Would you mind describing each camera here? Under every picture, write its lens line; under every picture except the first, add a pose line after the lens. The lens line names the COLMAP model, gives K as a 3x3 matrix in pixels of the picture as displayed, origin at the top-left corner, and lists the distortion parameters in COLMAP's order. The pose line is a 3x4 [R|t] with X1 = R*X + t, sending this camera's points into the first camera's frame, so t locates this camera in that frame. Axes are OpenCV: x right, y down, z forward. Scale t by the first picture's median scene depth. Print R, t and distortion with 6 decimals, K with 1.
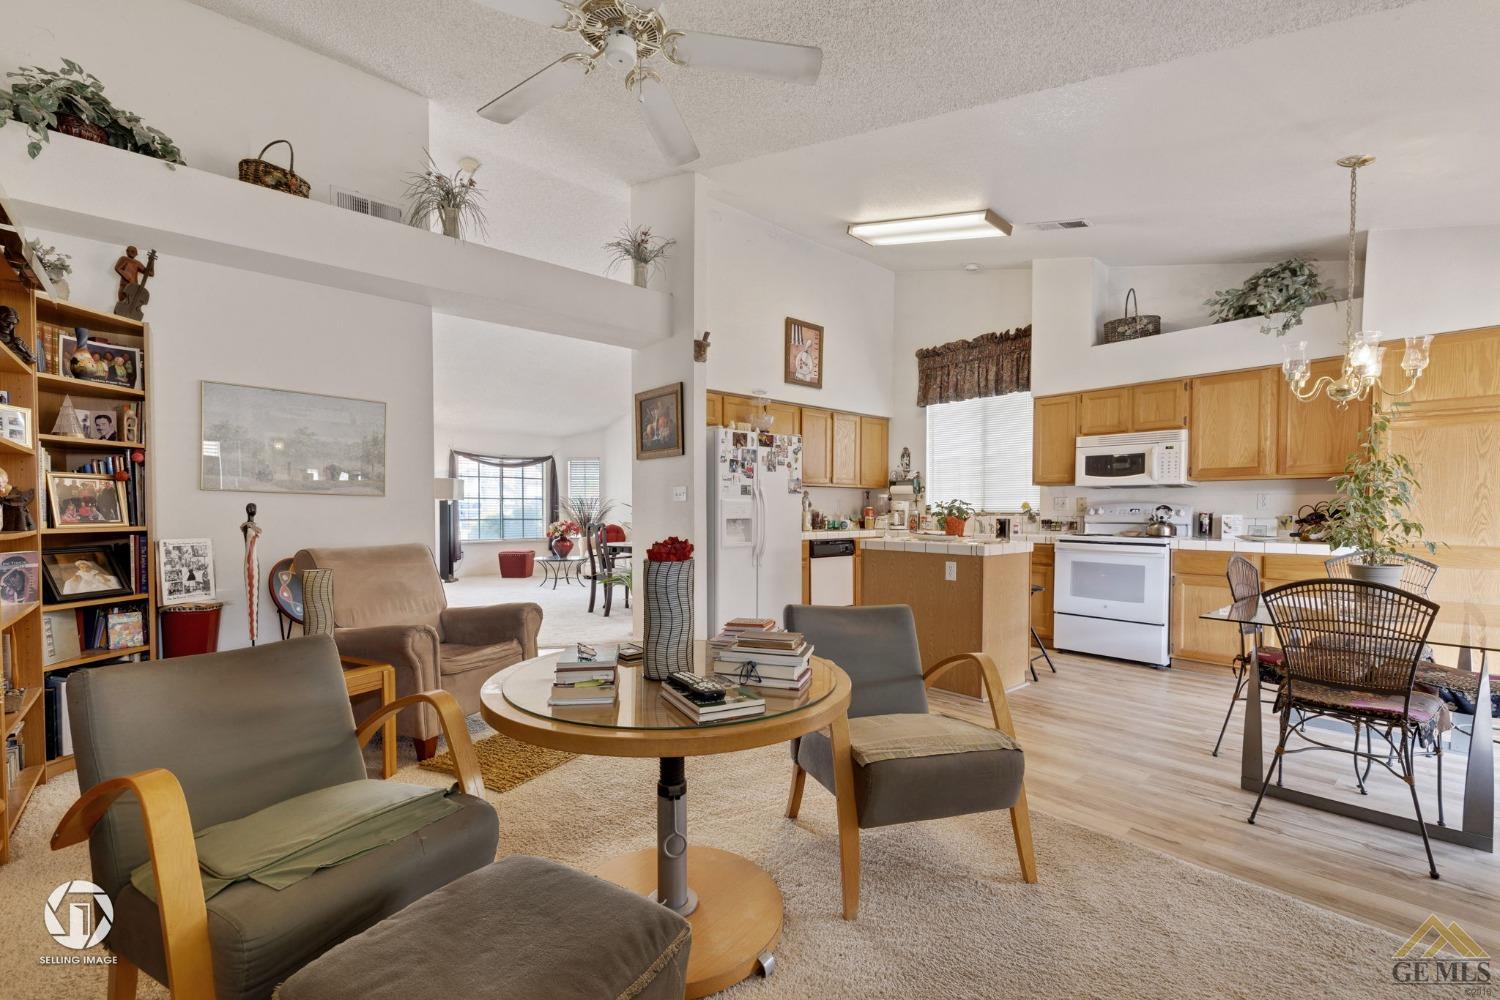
lens RADIAL K [[637.6, 0, 747.3], [0, 637.6, 528.8], [0, 0, 1]] dist [-0.001102, -0.000113]
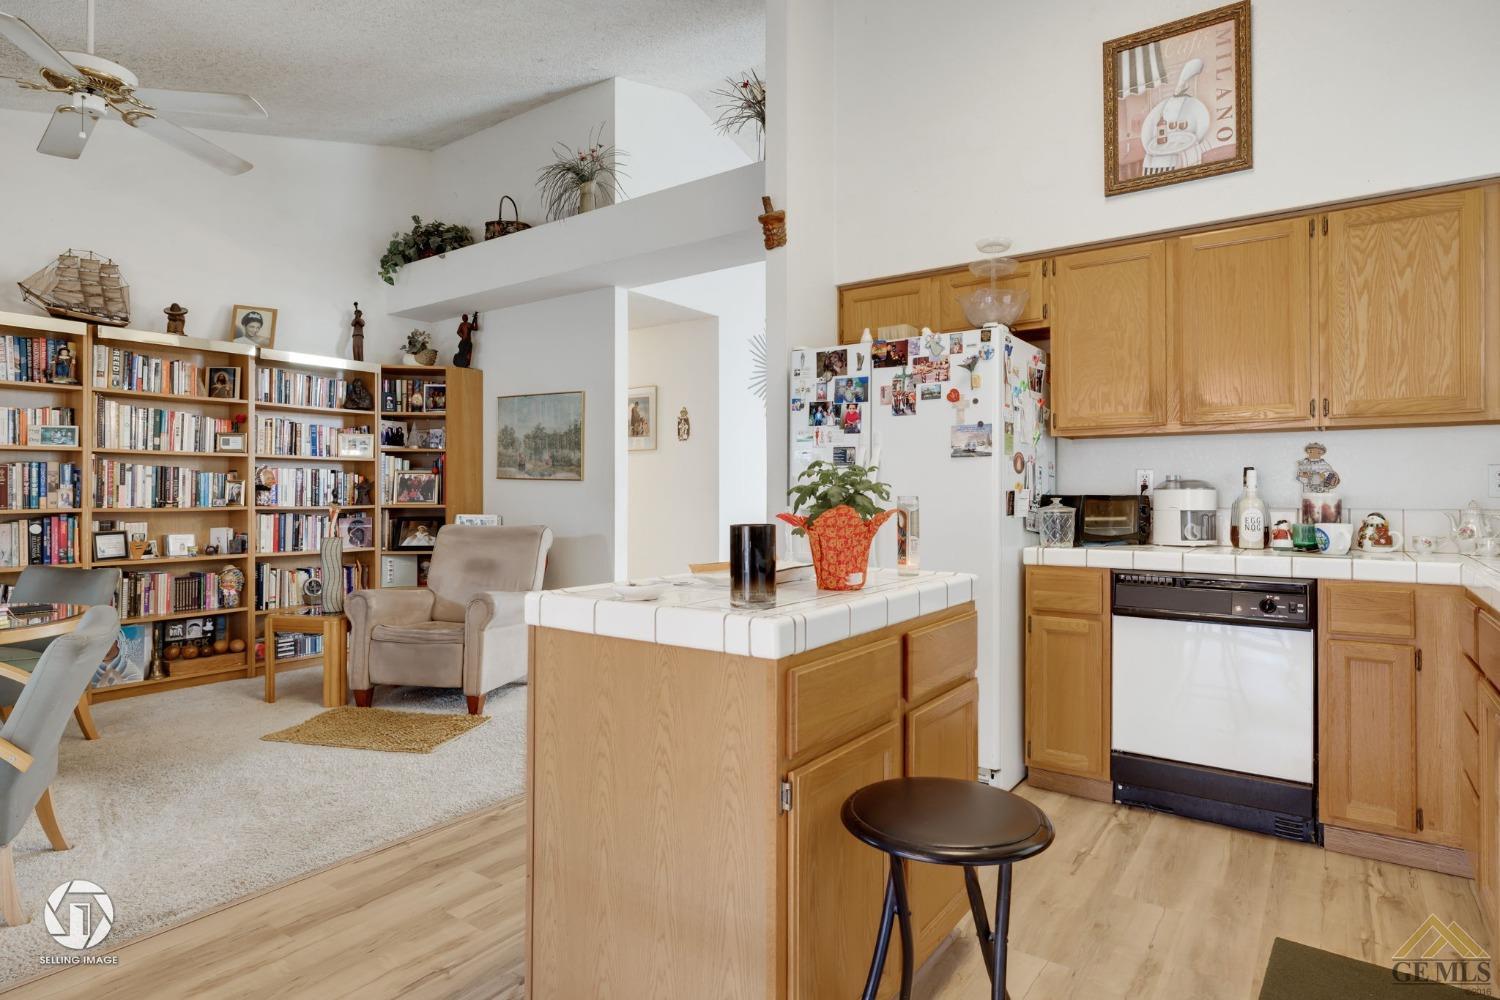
lens RADIAL K [[818.9, 0, 748.3], [0, 818.9, 486.4], [0, 0, 1]] dist [0.001160, 0.001160]
pose [[0.224536, -0.008949, -0.974425, 0.642025], [-0.029812, 0.999427, -0.016048, -0.022661], [0.974010, 0.032653, 0.224141, 0.773141]]
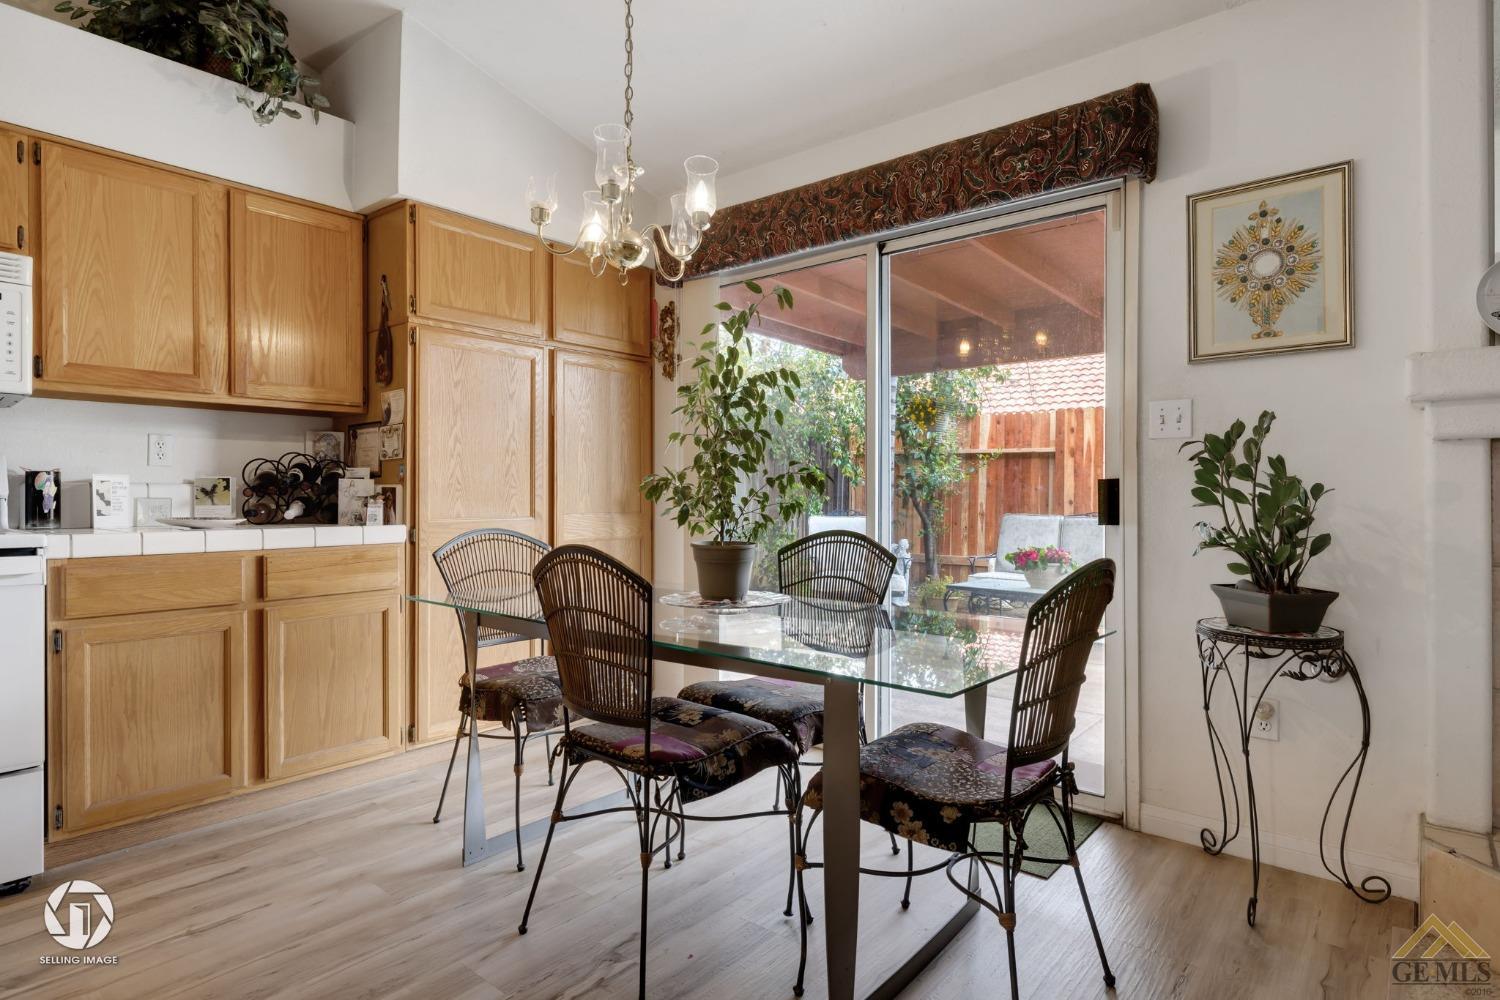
lens RADIAL K [[804.3, 0, 752.6], [0, 804.3, 496.4], [0, 0, 1]] dist [-0.001532, -0.000021]
pose [[-0.148761, -0.003034, 0.988869, 0.116191], [0.031635, 0.999469, 0.007826, 0.002924], [-0.988367, 0.032447, -0.148586, 0.594889]]
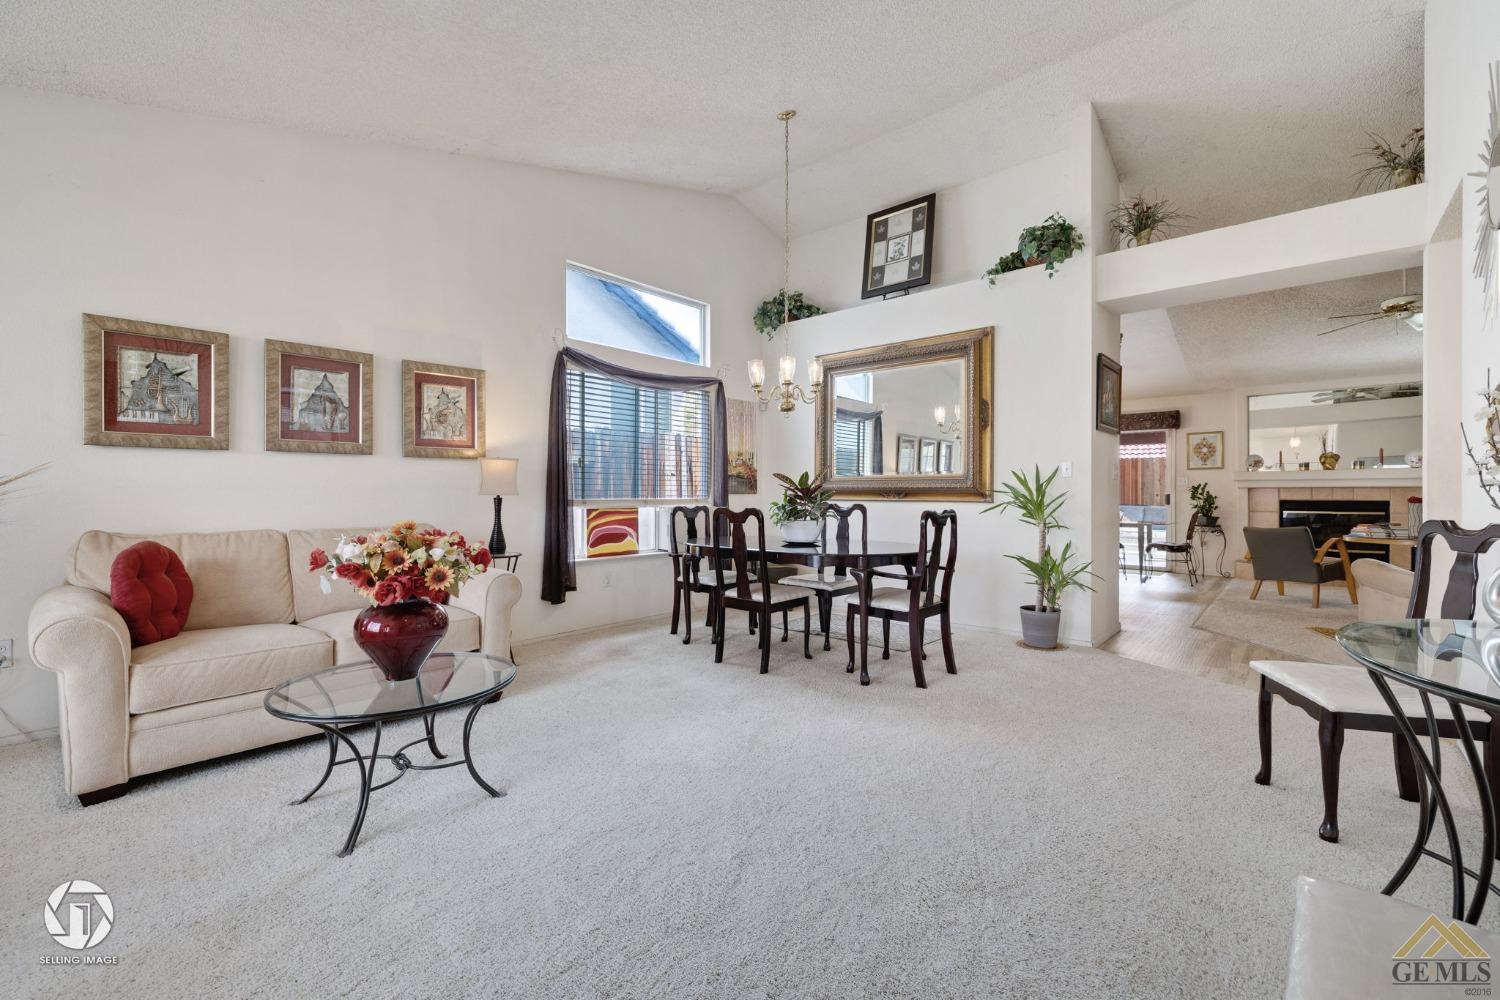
lens RADIAL K [[627.8, 0, 750.2], [0, 627.8, 495.4], [0, 0, 1]] dist [-0.001515, -0.000111]
pose [[-0.125120, -0.003834, 0.992134, -1.017071], [0.029991, 0.999521, 0.007644, -0.042381], [-0.991688, 0.030712, -0.124945, 1.680780]]
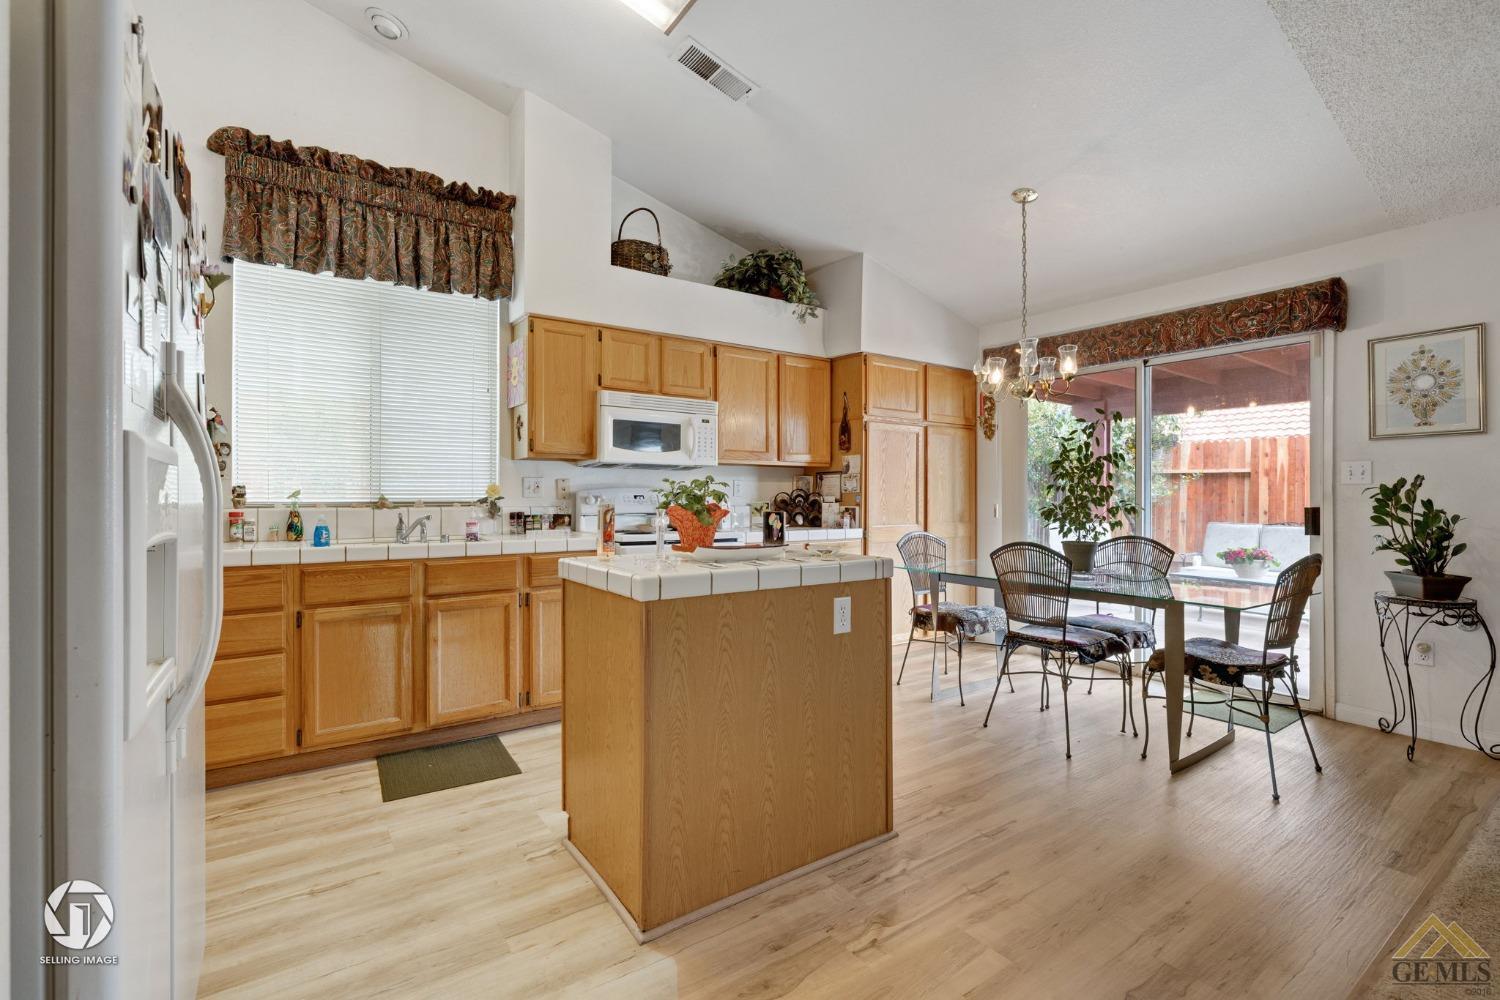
lens RADIAL K [[670.0, 0, 749.1], [0, 670.0, 494.9], [0, 0, 1]] dist [-0.010550, 0.003386]
pose [[0.117220, 0.003271, 0.993101, -0.181945], [0.029735, 0.999535, -0.006802, -0.023390], [-0.992661, 0.030327, 0.117068, 0.803716]]
